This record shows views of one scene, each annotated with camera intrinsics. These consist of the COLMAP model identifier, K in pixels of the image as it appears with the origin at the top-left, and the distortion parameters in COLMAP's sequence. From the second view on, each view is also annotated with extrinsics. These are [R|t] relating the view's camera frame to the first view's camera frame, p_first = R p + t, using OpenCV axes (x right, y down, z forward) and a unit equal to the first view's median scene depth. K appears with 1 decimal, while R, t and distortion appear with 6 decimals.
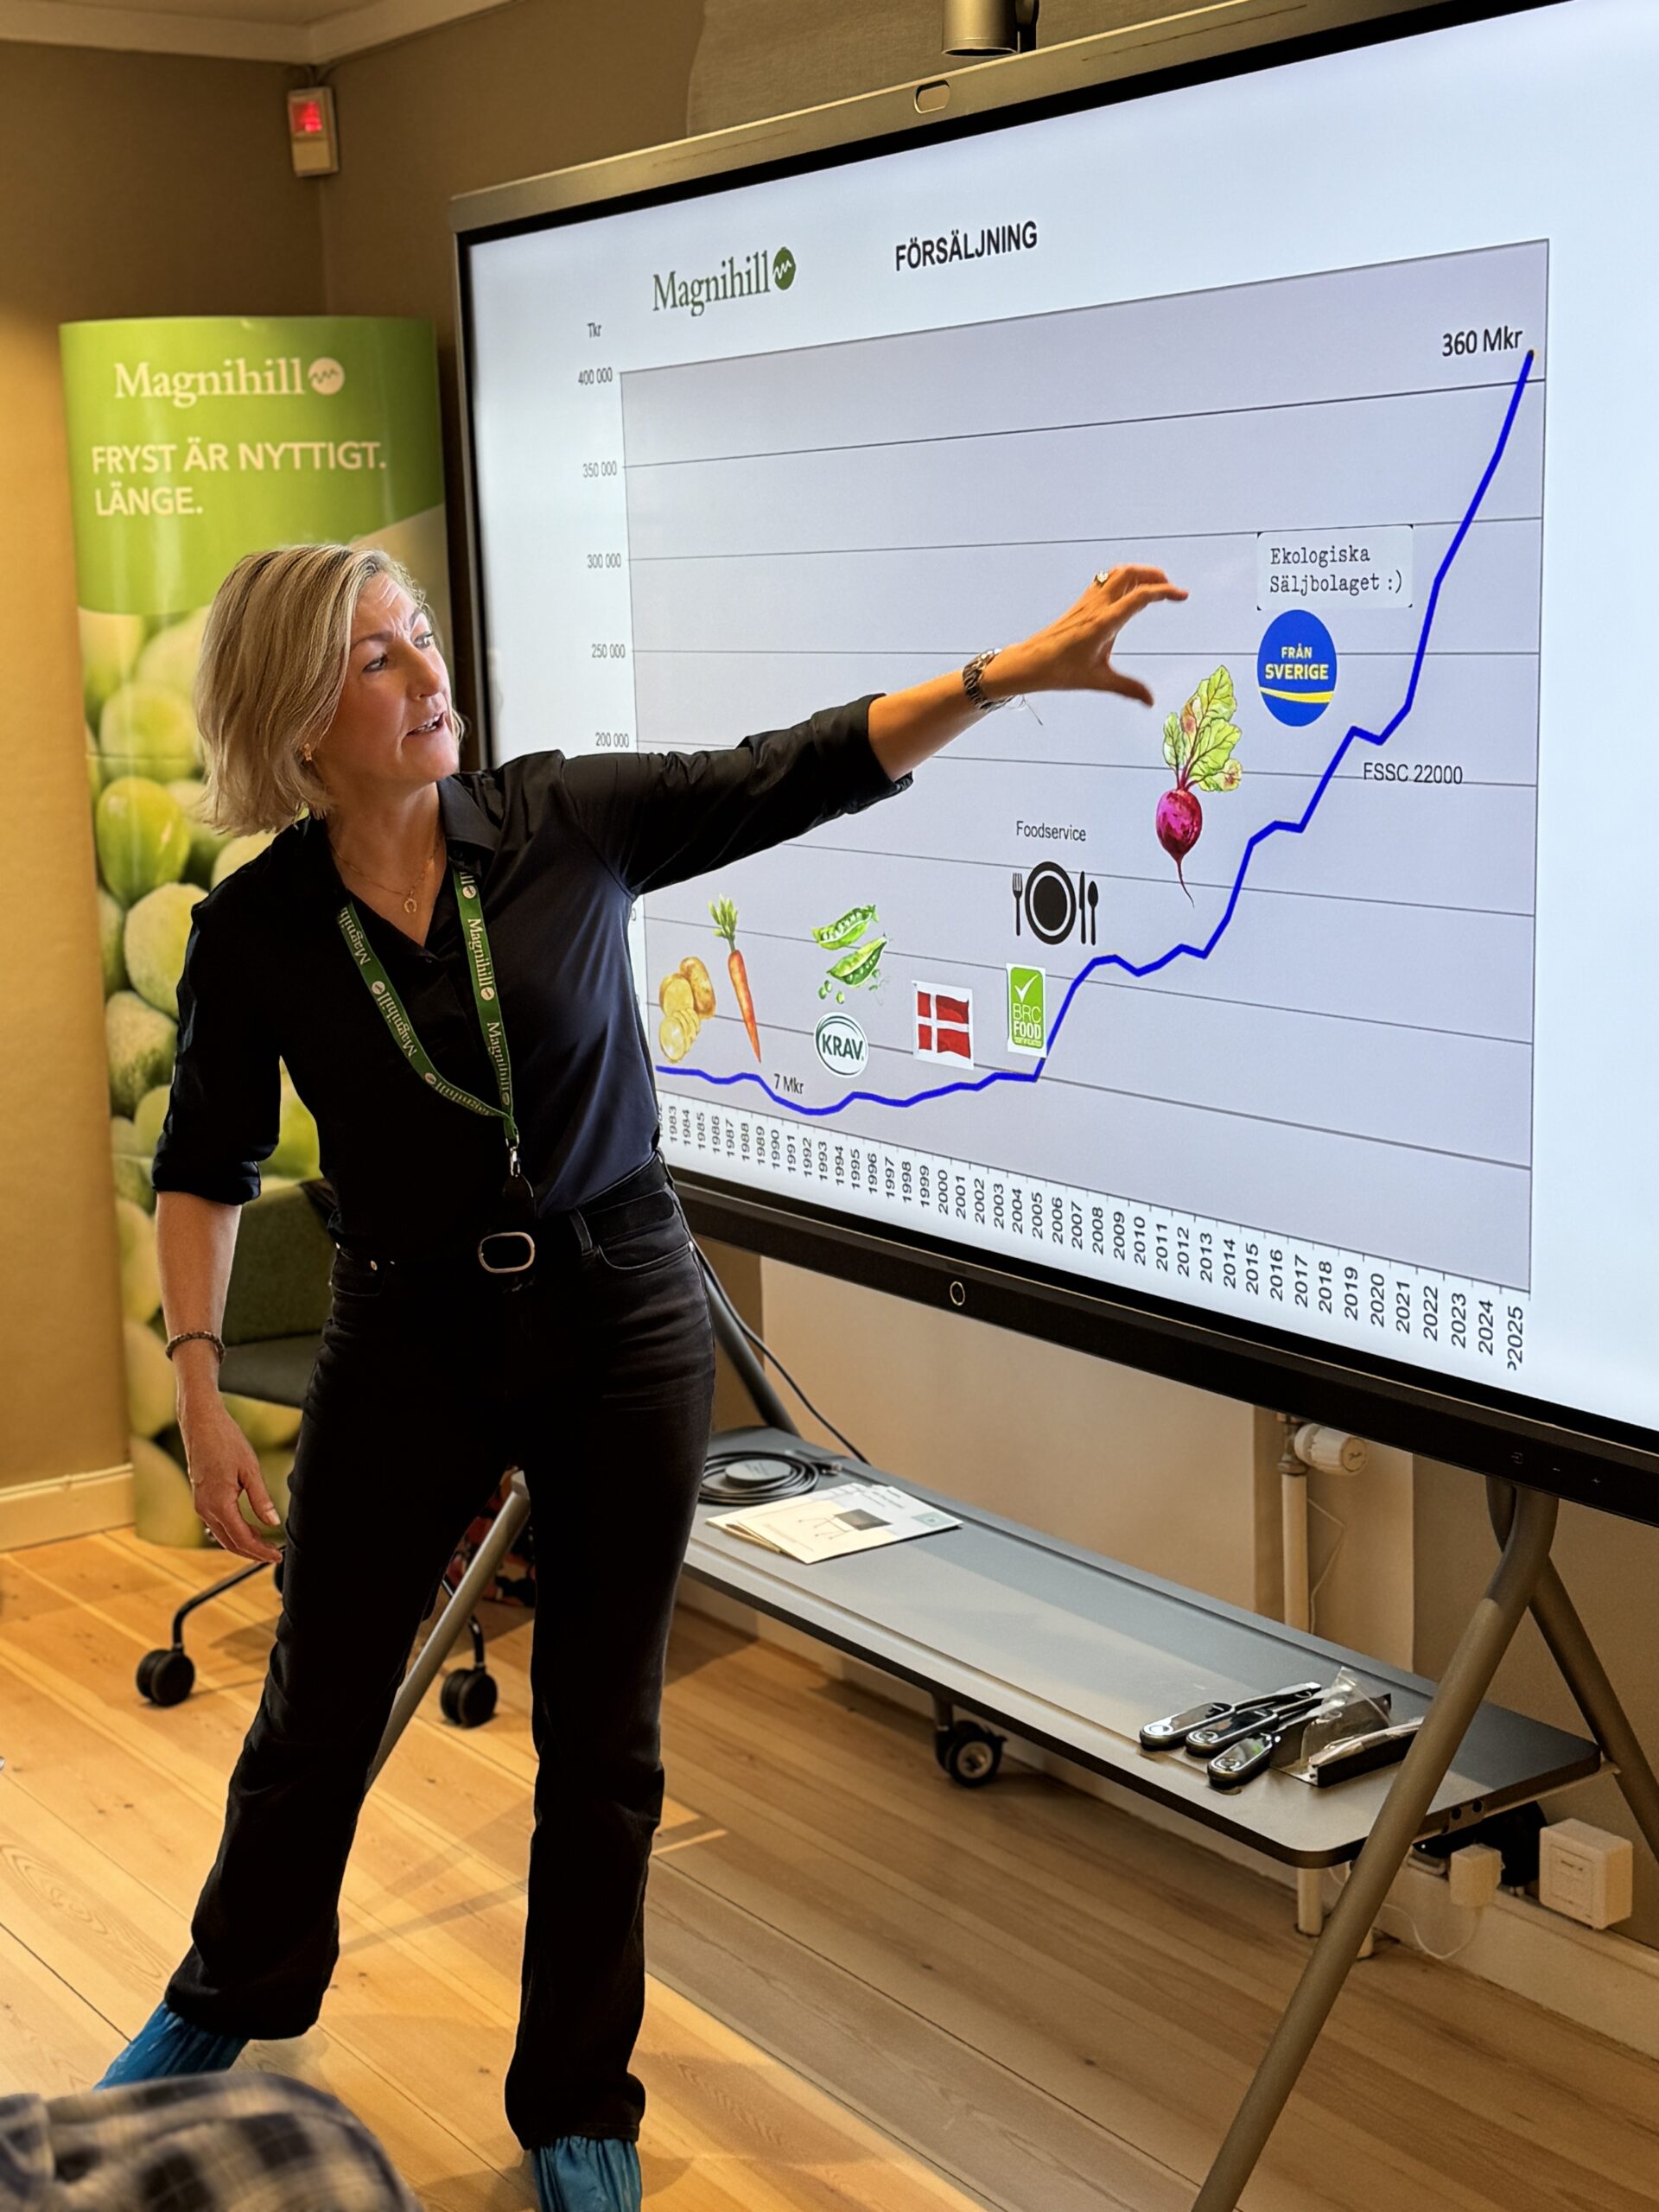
lens RADIAL K [[3000.1, 0, 863.5], [0, 3000.1, 1112.7], [0, 0, 1]] dist [0.214856, -0.407443]
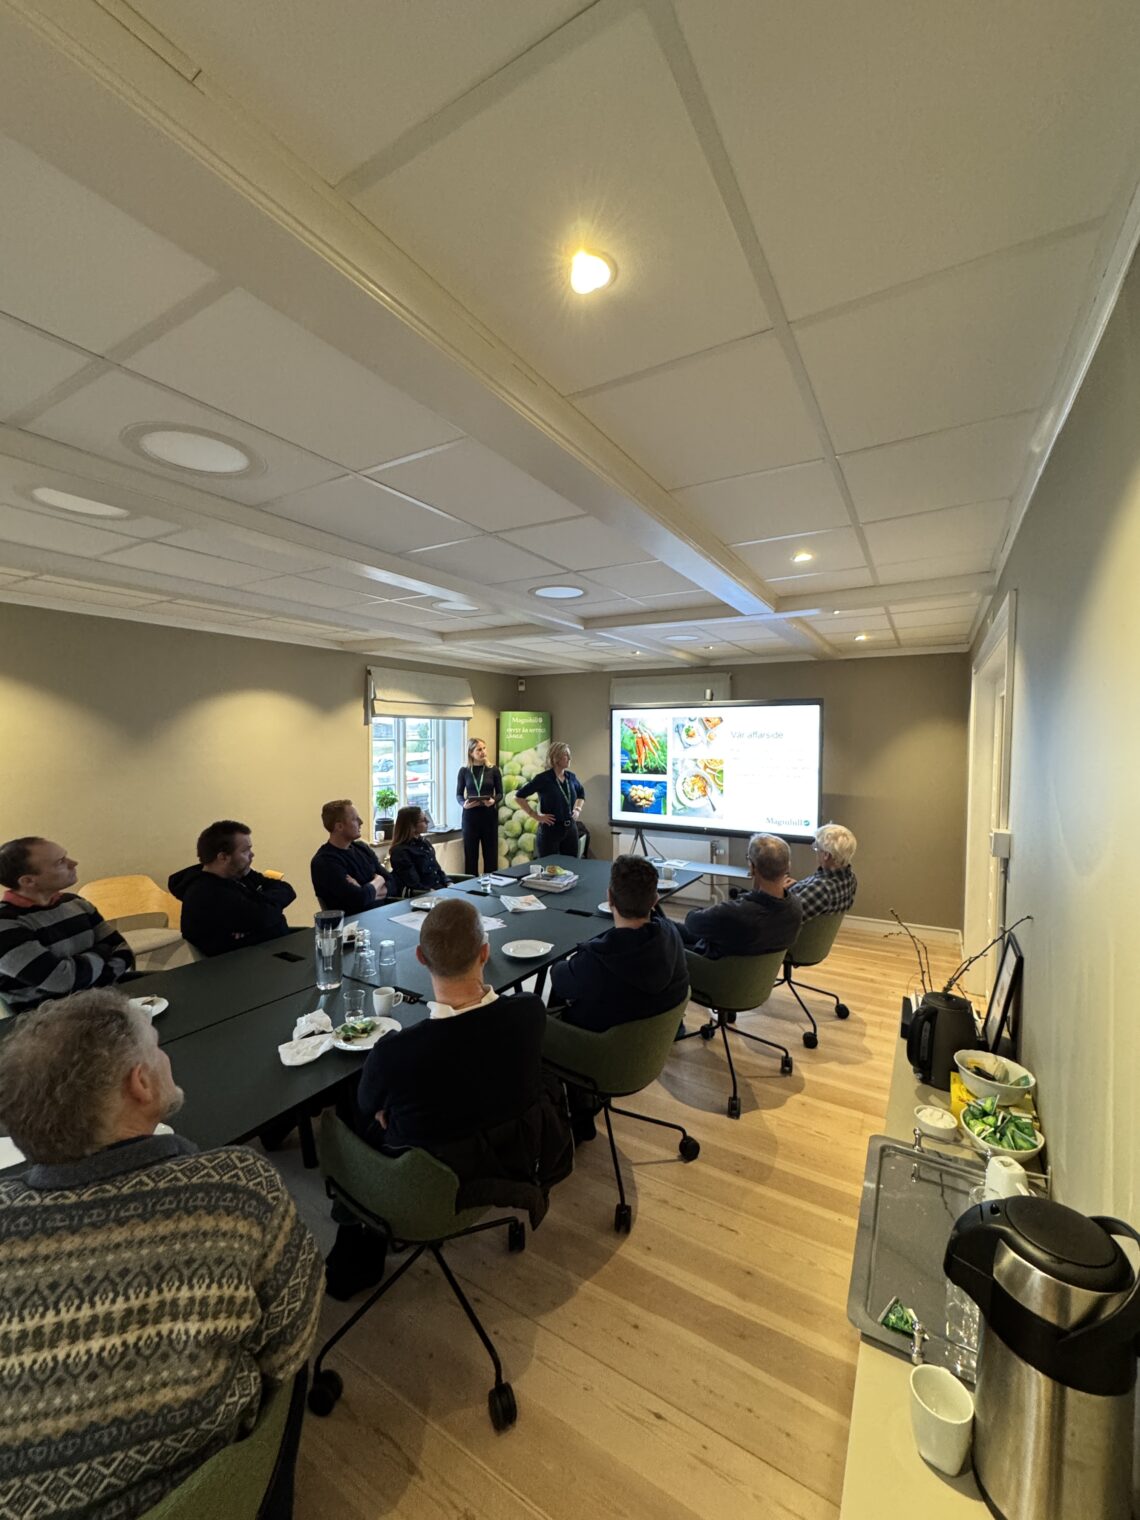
lens RADIAL K [[608.7, 0, 570.0], [0, 608.7, 760.0], [0, 0, 1]] dist [0.000047, -0.000001]
pose [[0.917935, 0.014071, 0.396482, -0.768709], [0.041819, 0.990371, -0.131969, 0.051265], [-0.394521, 0.137720, 0.908508, -0.367202]]
